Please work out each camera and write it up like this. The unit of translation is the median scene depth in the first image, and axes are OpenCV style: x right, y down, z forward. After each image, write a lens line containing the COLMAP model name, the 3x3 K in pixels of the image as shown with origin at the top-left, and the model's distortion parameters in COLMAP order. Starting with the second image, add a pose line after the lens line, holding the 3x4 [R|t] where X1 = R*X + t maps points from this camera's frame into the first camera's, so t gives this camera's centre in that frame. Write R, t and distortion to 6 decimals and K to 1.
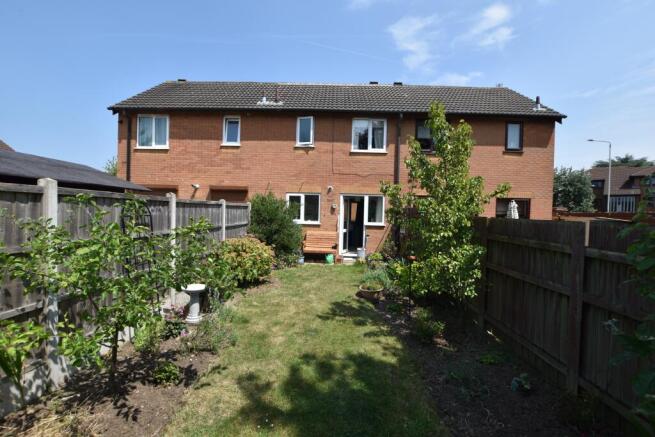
lens RADIAL K [[288.1, 0, 328.6], [0, 288.1, 216.6], [0, 0, 1]] dist [-0.027931, 0.004111]
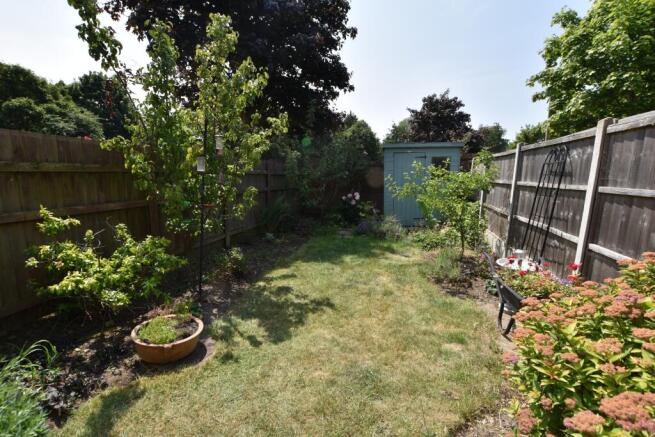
lens RADIAL K [[288.1, 0, 328.2], [0, 288.1, 219.9], [0, 0, 1]] dist [-0.027931, 0.004111]
pose [[-0.973880, -0.051566, 0.221128, -0.167416], [-0.012066, 0.984248, 0.176383, 0.050892], [-0.226741, 0.169108, -0.959162, 1.681594]]
